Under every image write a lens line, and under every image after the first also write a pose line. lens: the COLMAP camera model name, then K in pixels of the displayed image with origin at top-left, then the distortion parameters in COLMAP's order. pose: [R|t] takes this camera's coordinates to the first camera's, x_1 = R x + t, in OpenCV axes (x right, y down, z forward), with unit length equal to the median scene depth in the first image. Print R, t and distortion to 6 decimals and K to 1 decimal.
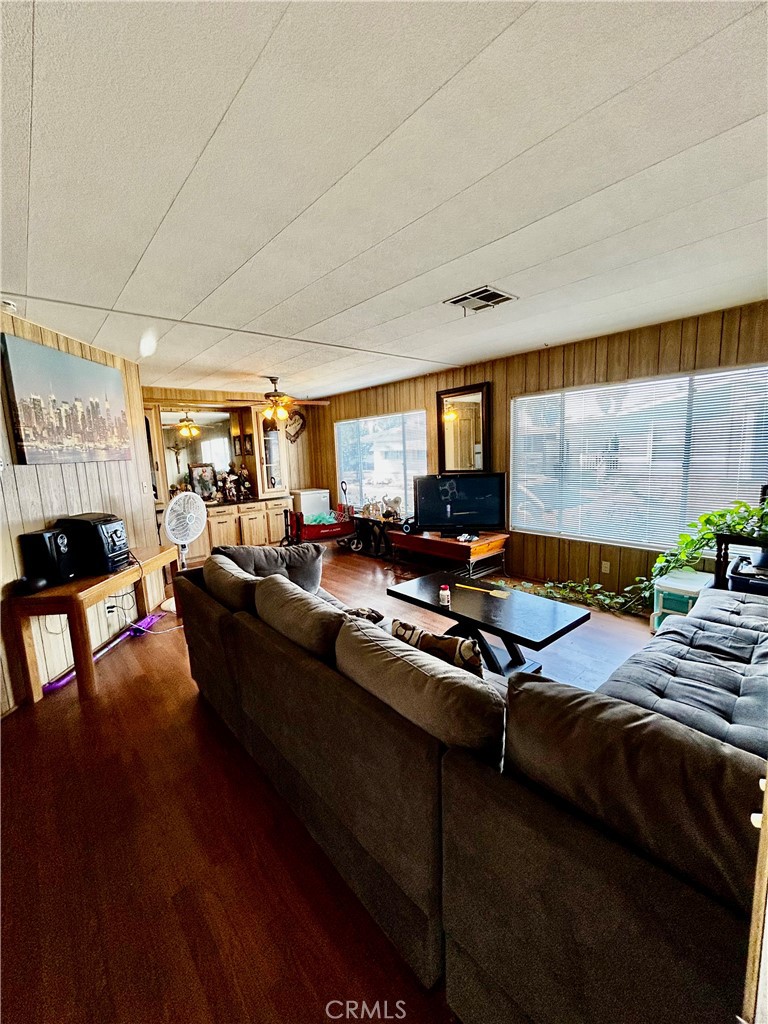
lens RADIAL K [[413.5, 0, 388.7], [0, 413.5, 507.0], [0, 0, 1]] dist [0.000527, 0.000069]
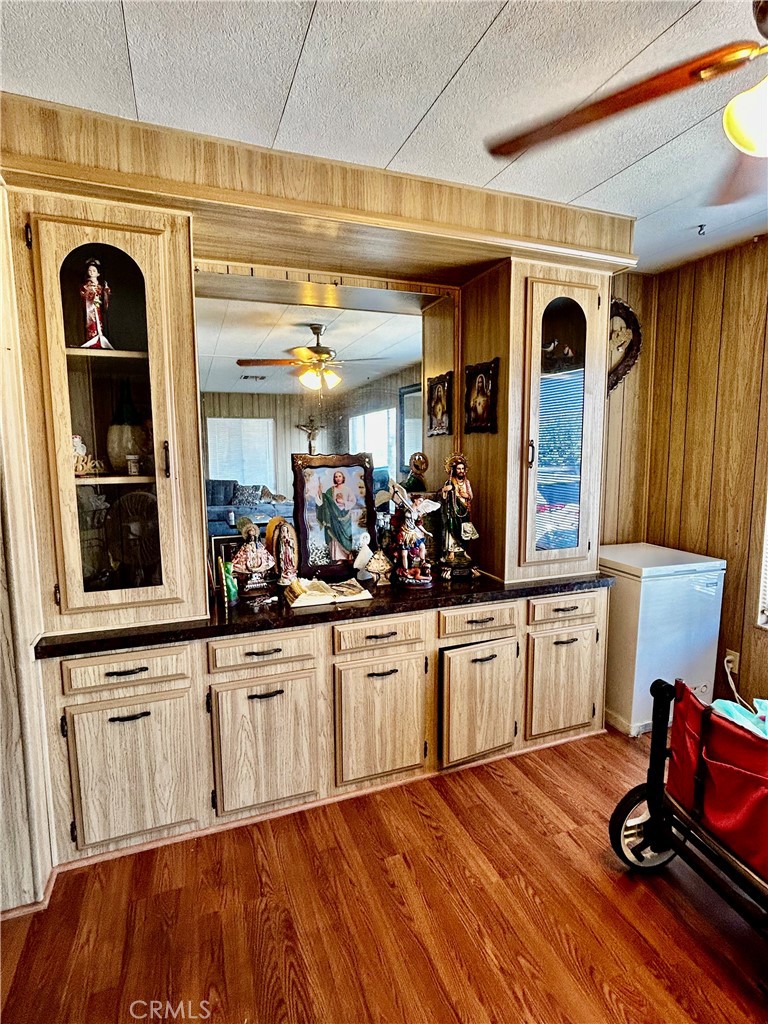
lens RADIAL K [[517.2, 0, 383.7], [0, 517.2, 510.8], [0, 0, 1]] dist [0.000372, 0.000028]
pose [[0.932905, 0.073419, -0.352558, -0.275842], [-0.075870, 0.997094, 0.006882, -0.068860], [0.352039, 0.020328, 0.935764, 0.647759]]
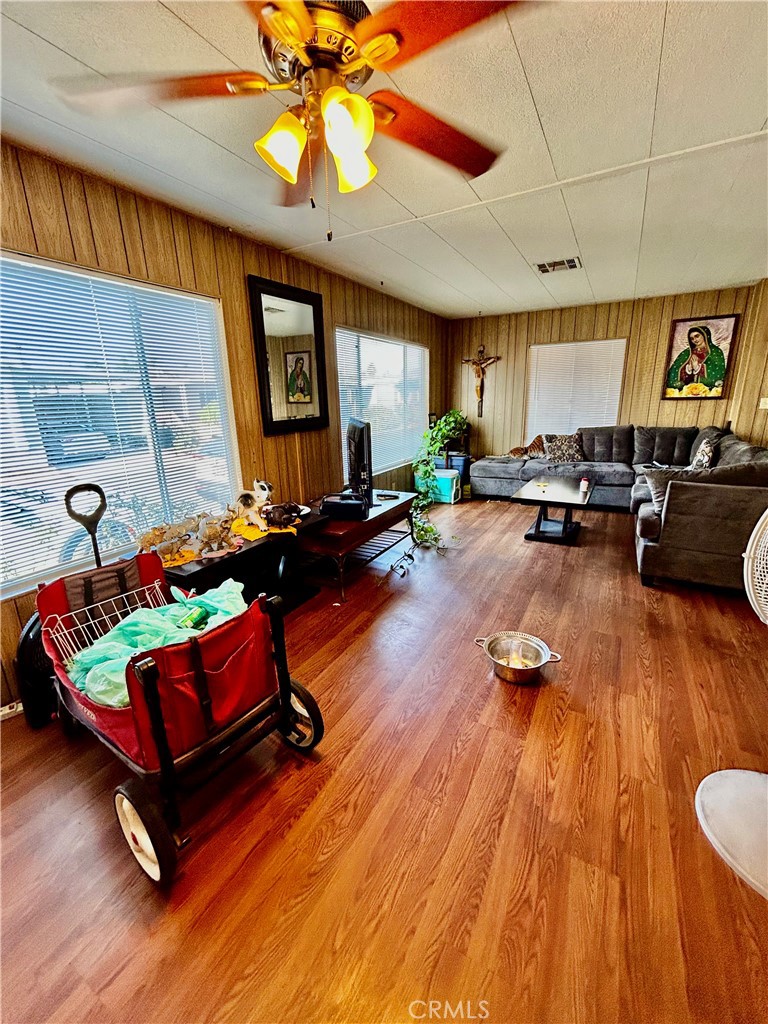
lens RADIAL K [[413.5, 0, 377.4], [0, 413.5, 508.5], [0, 0, 1]] dist [0.000527, 0.000069]
pose [[-0.314881, -0.200899, 0.927626, -0.360860], [0.172217, 0.949026, 0.263992, -0.079132], [-0.933376, 0.242879, -0.264232, 0.789020]]
